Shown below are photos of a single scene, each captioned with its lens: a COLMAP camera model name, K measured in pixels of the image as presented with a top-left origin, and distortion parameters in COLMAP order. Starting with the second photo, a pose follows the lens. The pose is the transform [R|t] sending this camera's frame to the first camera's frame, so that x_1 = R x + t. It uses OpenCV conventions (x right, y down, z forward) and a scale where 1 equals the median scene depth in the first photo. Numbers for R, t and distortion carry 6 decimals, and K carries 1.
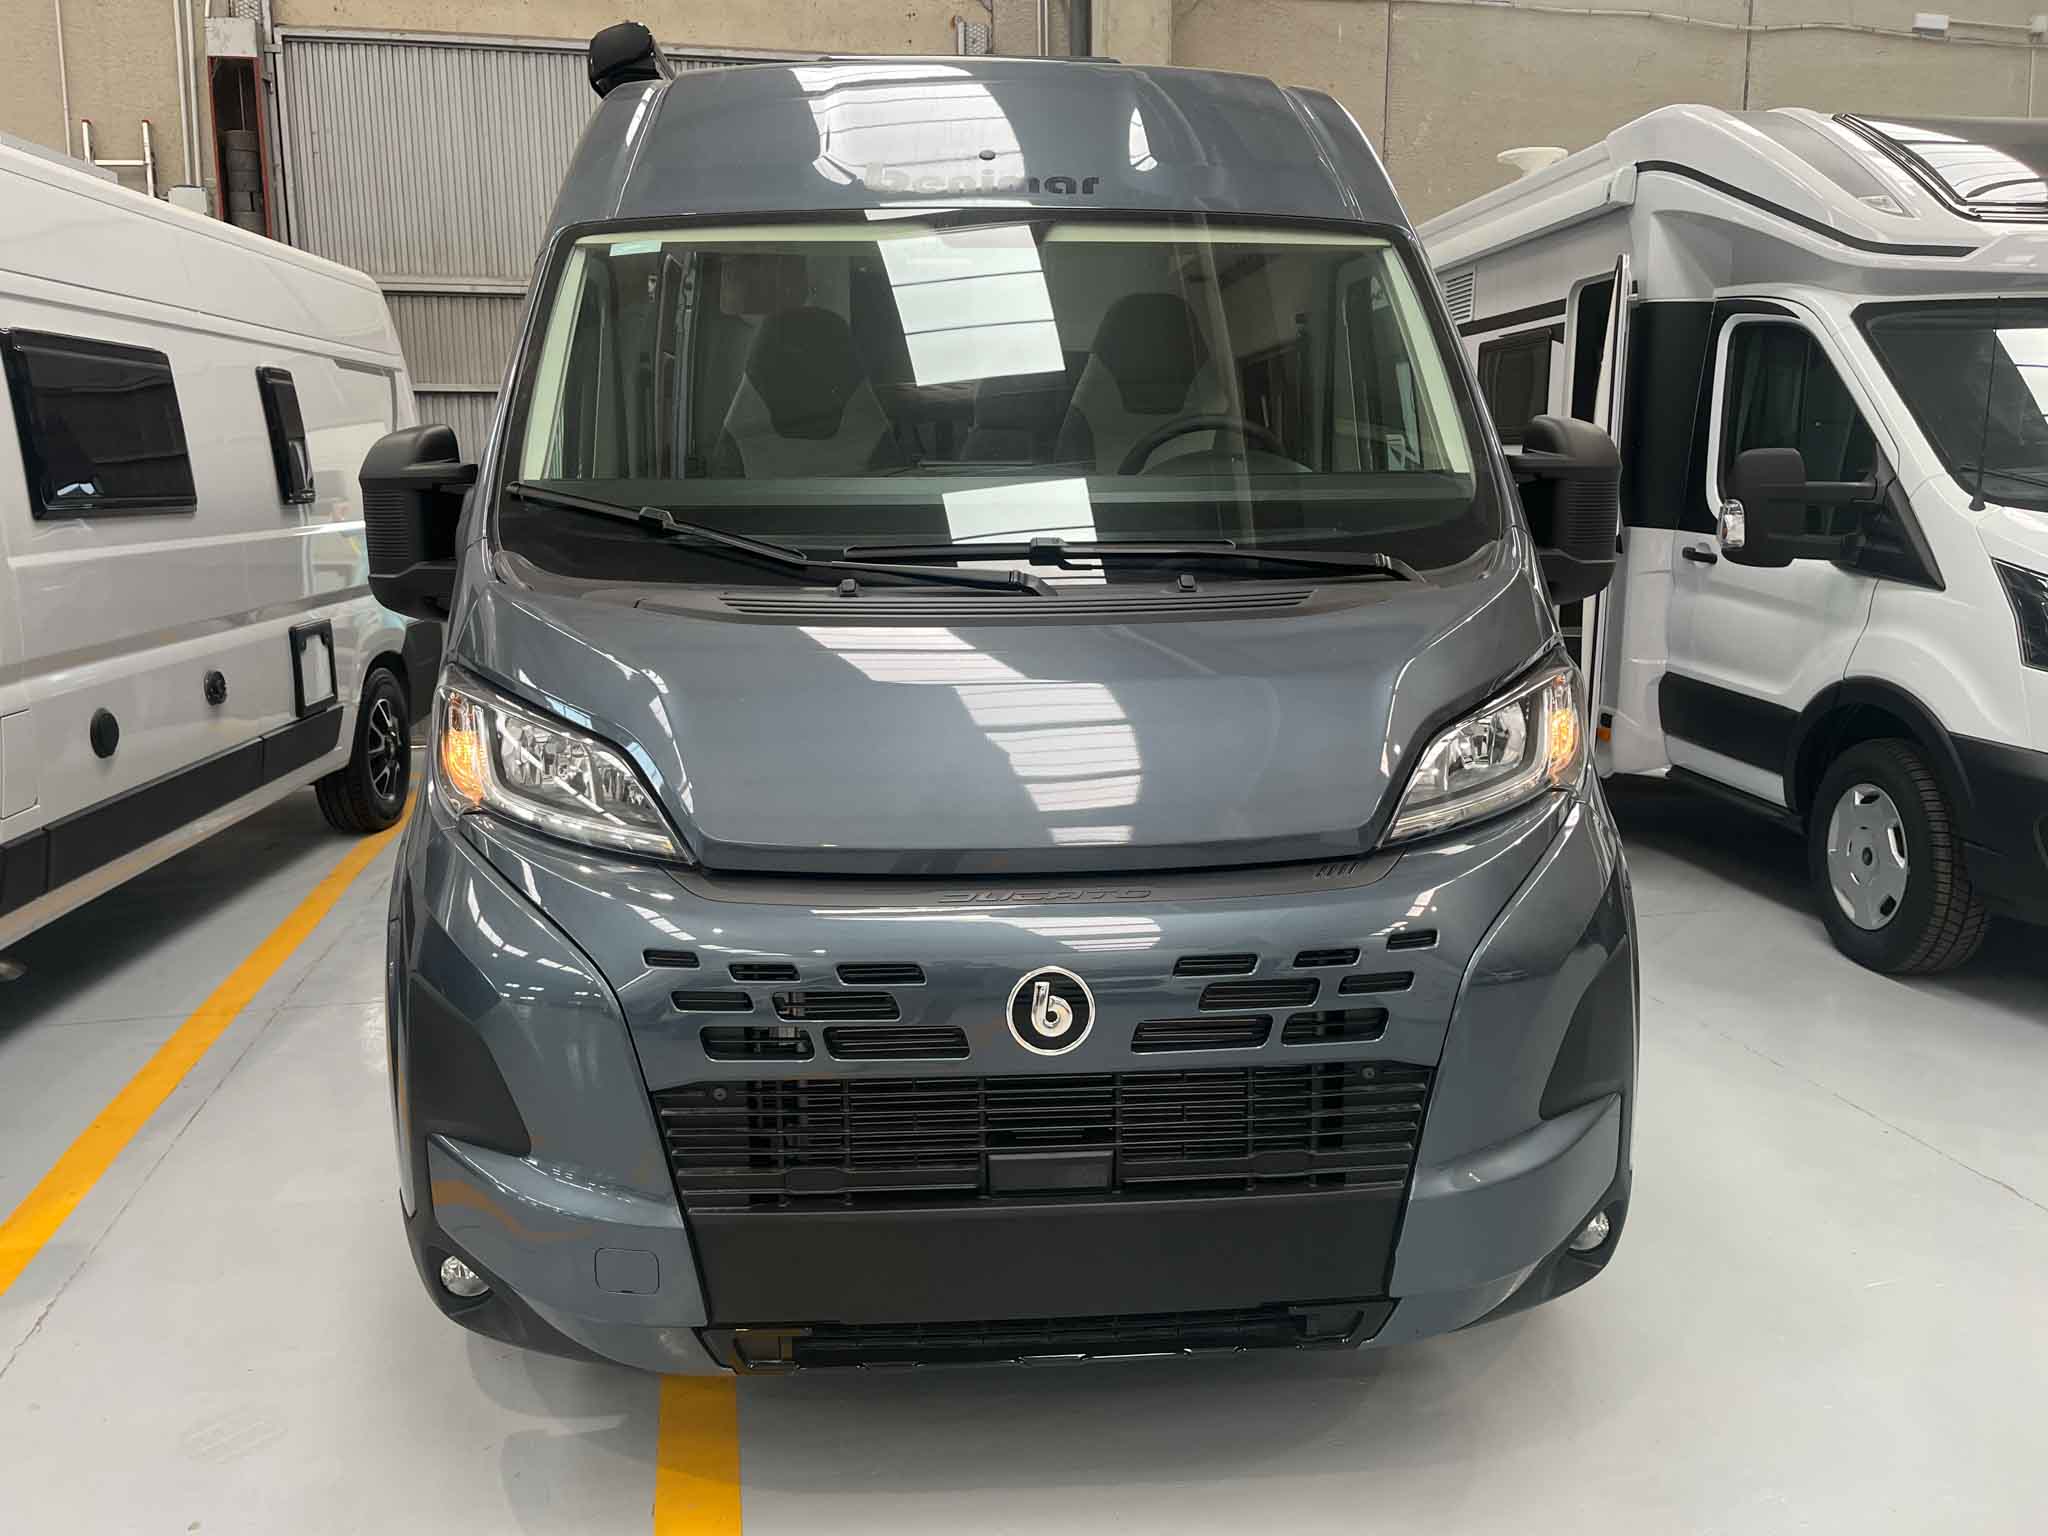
lens RADIAL K [[1556.3, 0, 1027.1], [0, 1556.3, 723.3], [0, 0, 1]] dist [0.048671, -0.000793]
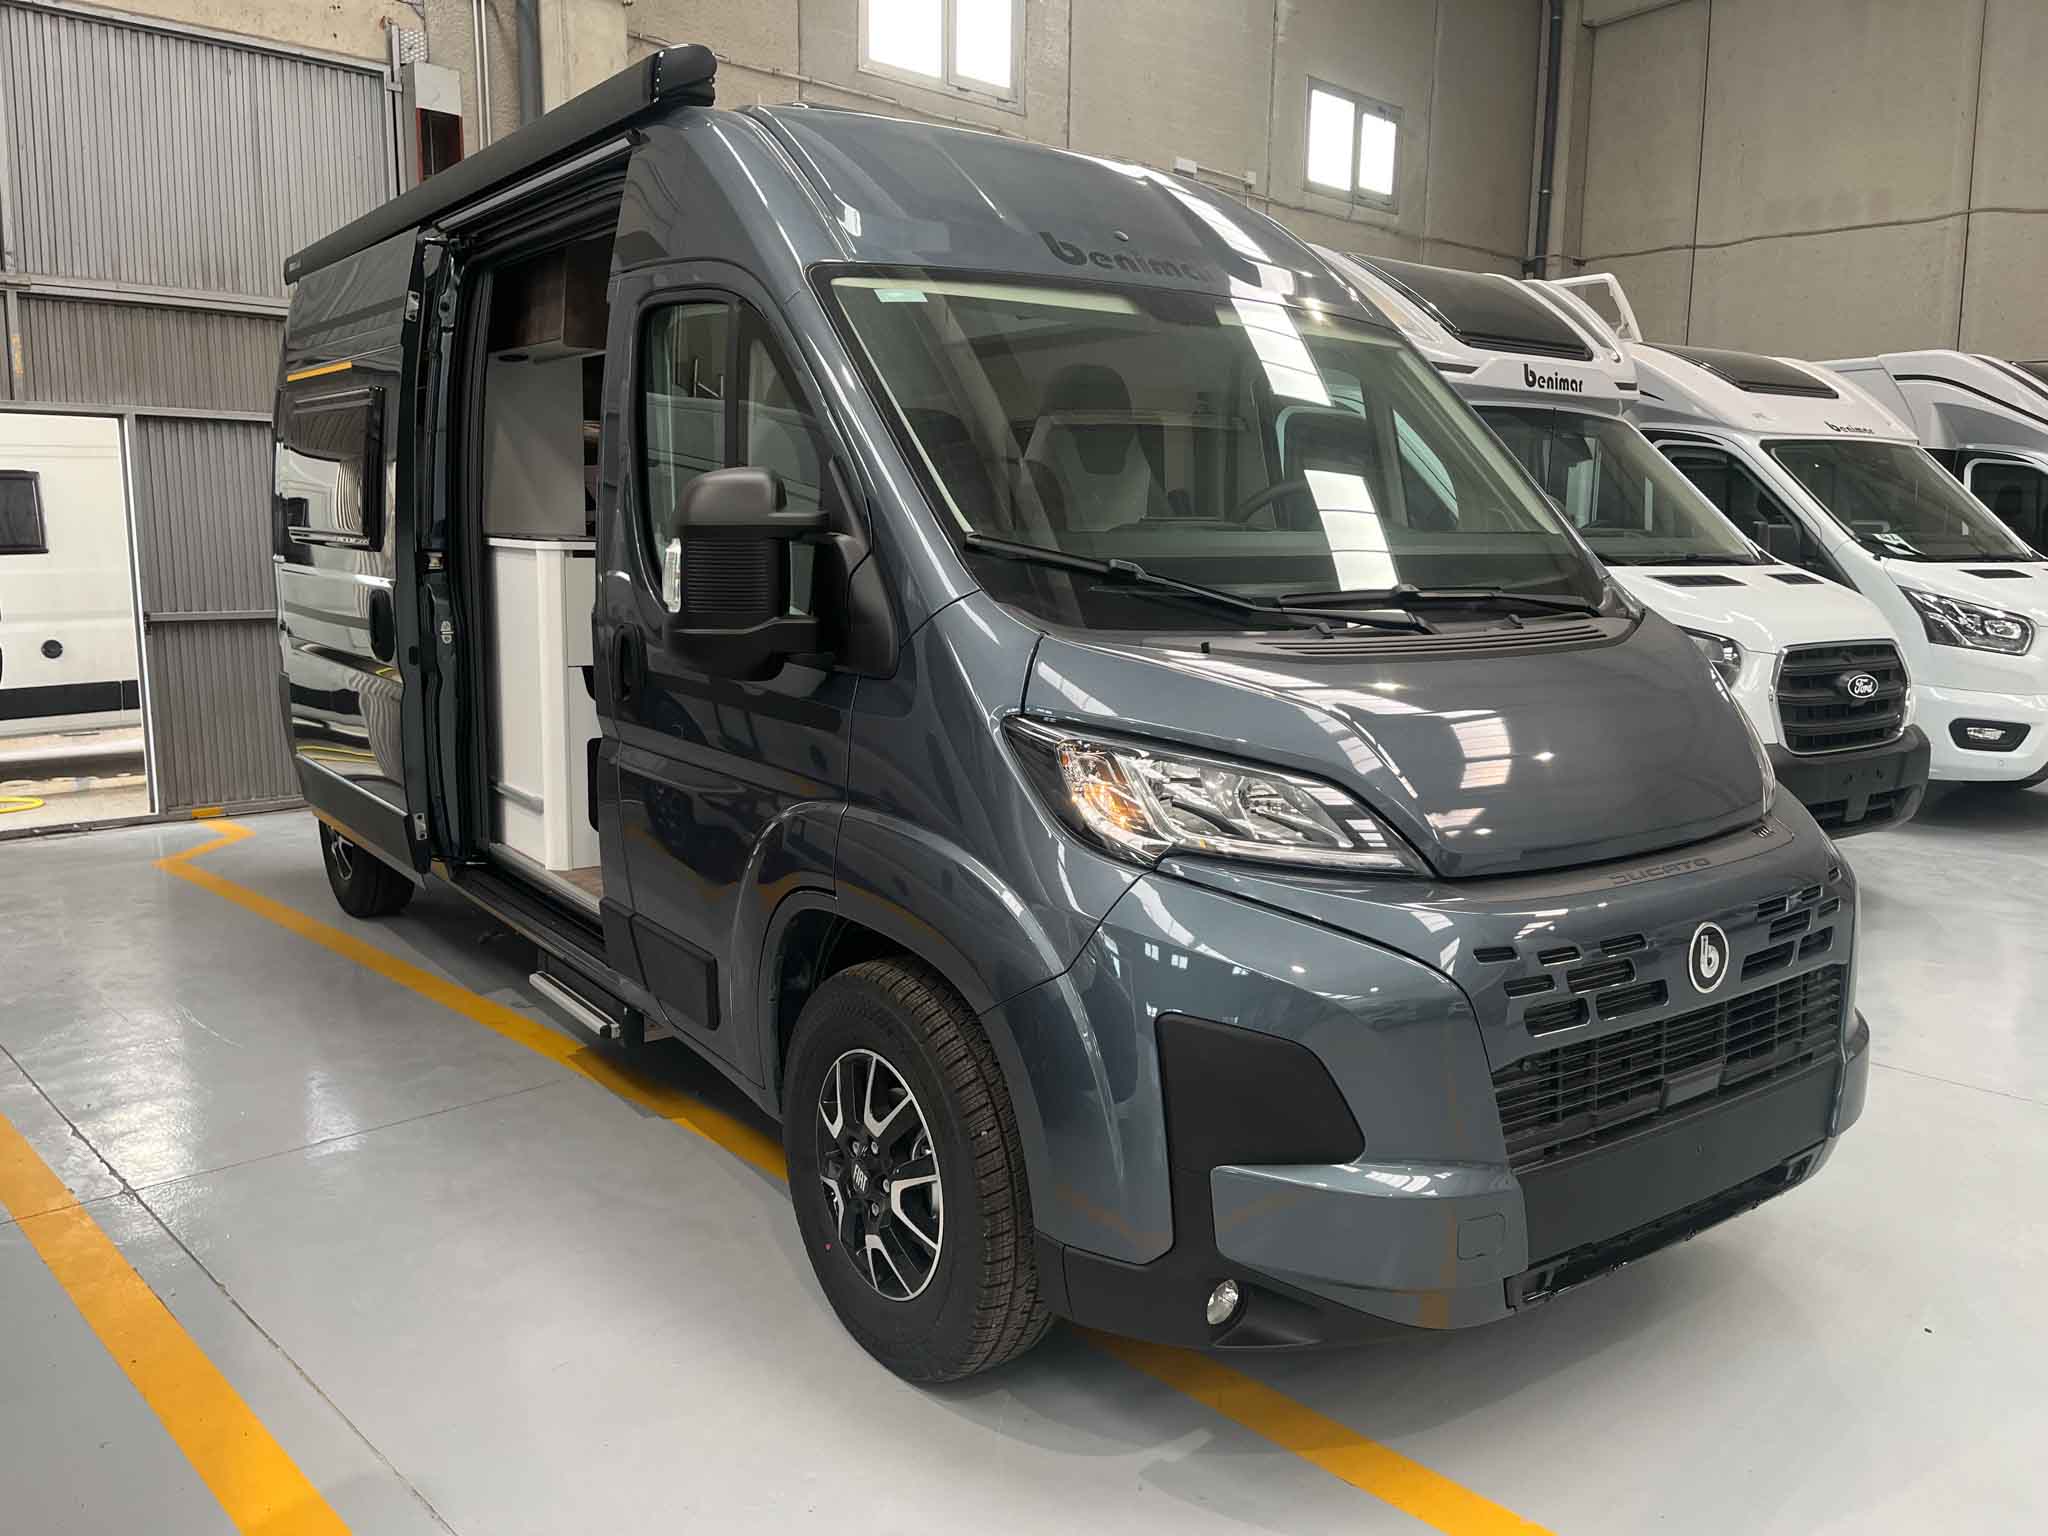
lens RADIAL K [[1604.4, 0, 1024.0], [0, 1604.4, 768.0], [0, 0, 1]] dist [0.008827, 0.001269]
pose [[0.850473, -0.069712, 0.521379, -1.026076], [0.074858, 0.997131, 0.011216, -0.021527], [-0.520665, 0.029490, 0.853252, 0.161549]]
